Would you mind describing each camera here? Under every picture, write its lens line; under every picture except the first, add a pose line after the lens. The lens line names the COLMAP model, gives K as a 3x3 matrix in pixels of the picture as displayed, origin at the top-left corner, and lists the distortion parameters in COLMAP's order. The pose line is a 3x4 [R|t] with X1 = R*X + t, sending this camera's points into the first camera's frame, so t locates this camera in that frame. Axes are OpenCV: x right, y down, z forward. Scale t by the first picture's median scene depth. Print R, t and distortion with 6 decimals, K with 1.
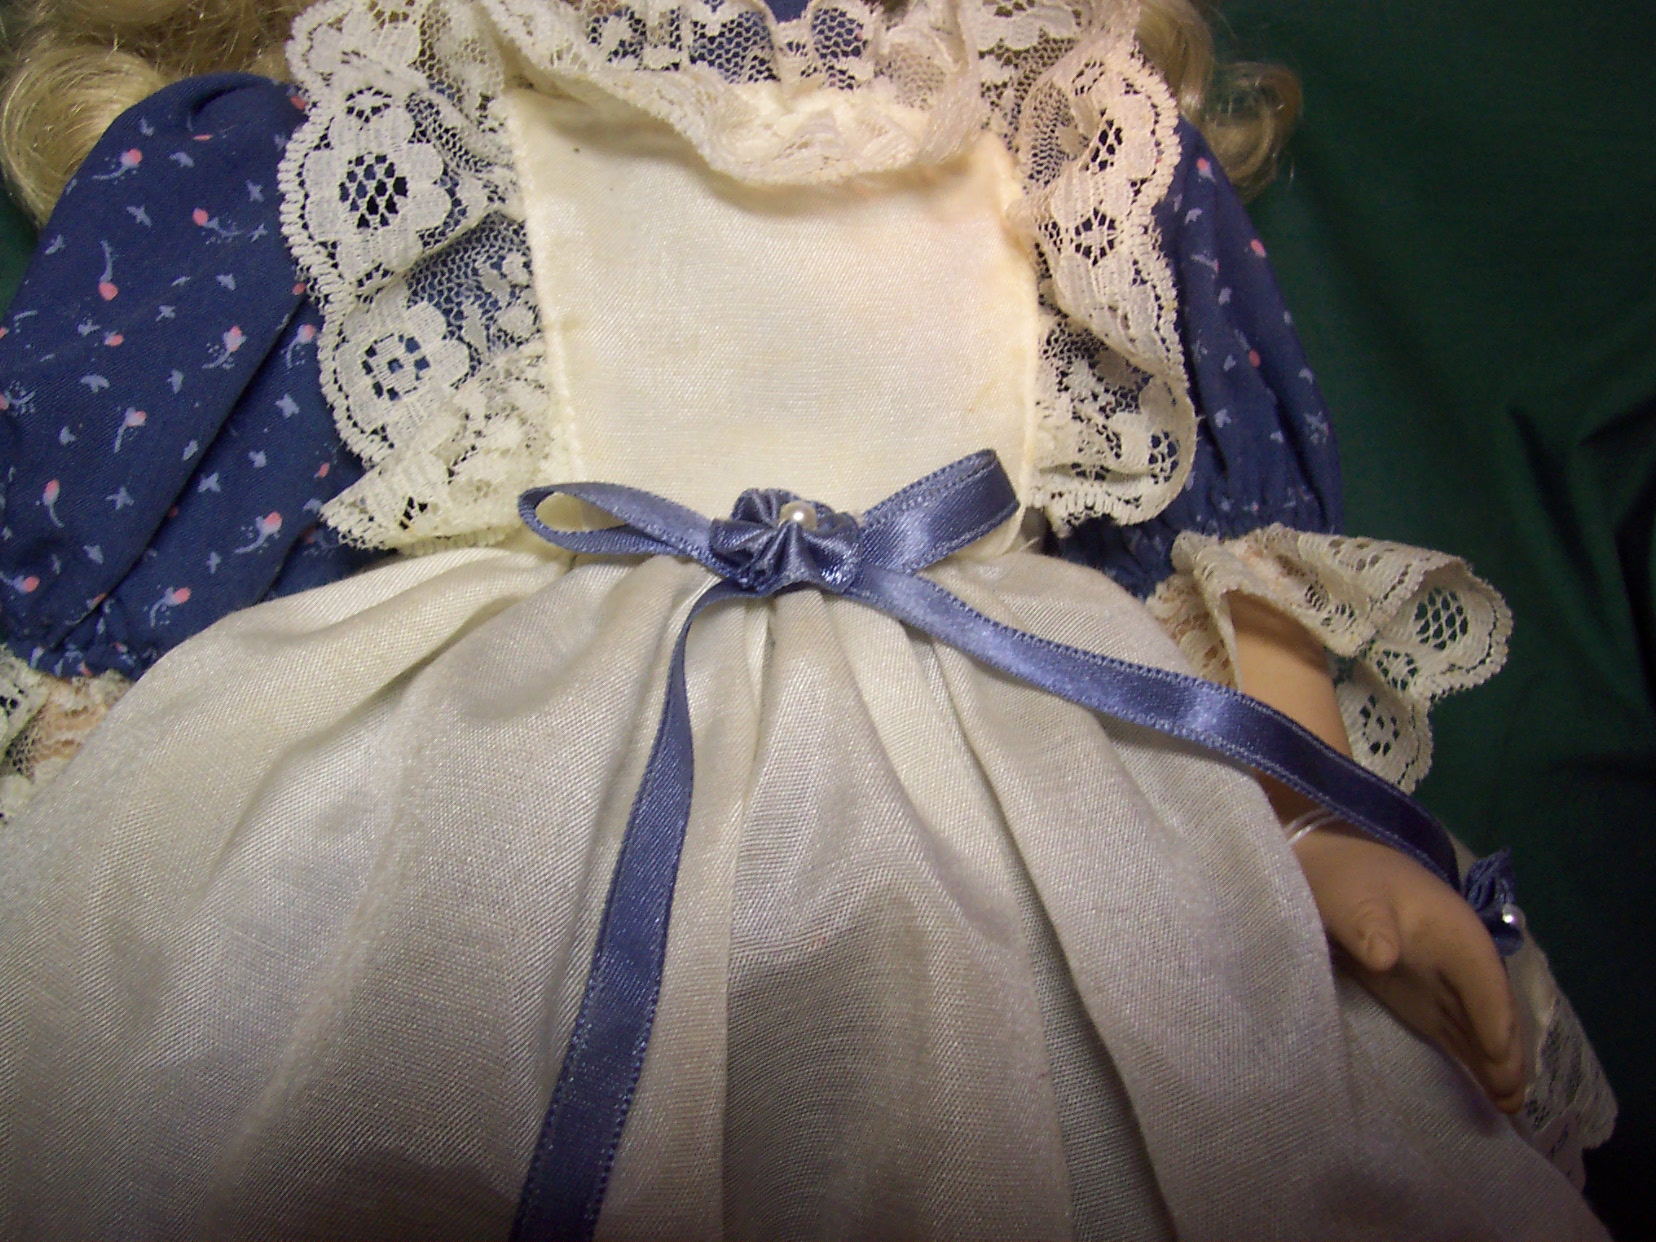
lens RADIAL K [[1797.7, 0, 898.1], [0, 1797.7, 654.5], [0, 0, 1]] dist [-0.259088, 0.320554]
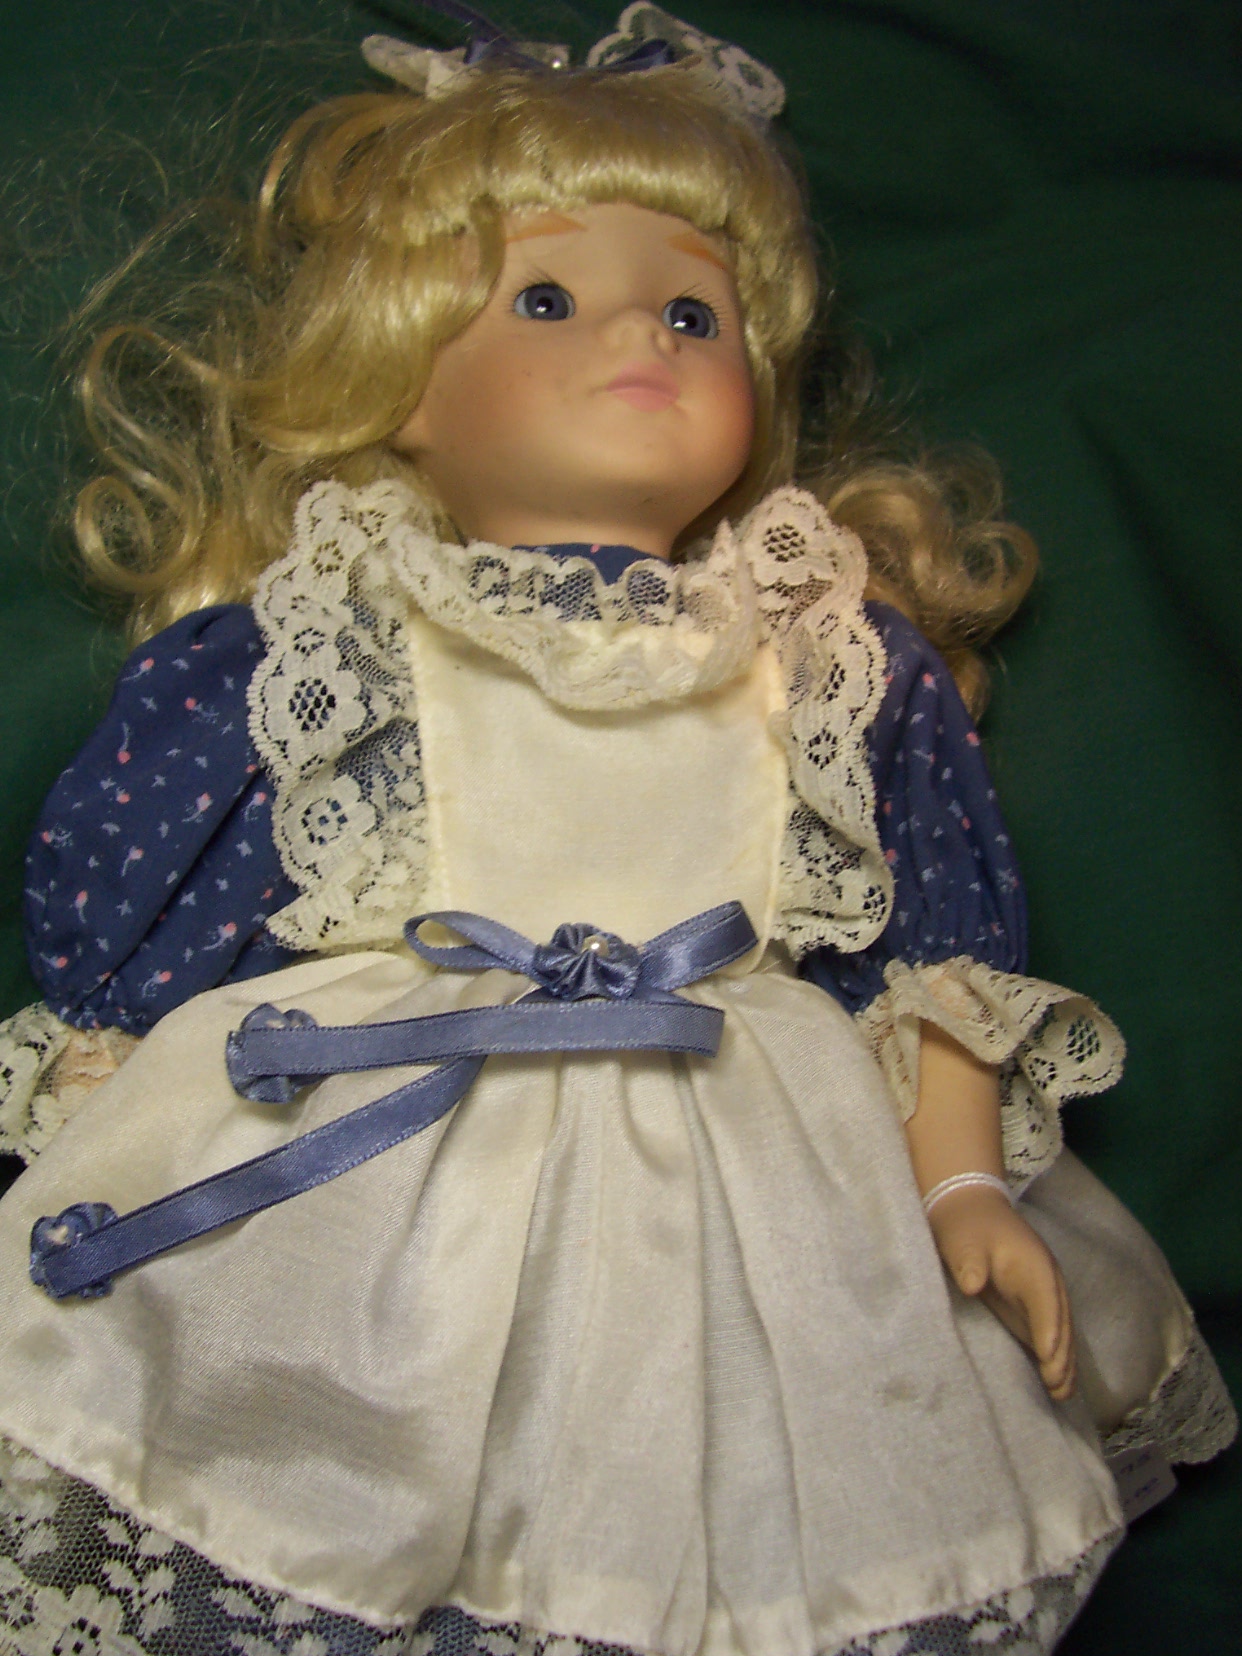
lens RADIAL K [[1785.0, 0, 621.0], [0, 1785.0, 828.0], [0, 0, 1]] dist [-0.147304, -0.015434]
pose [[0.992142, 0.041814, -0.117925, 0.122714], [-0.050591, 0.996089, -0.072439, -0.066019], [0.114435, 0.077836, 0.990377, -0.394486]]
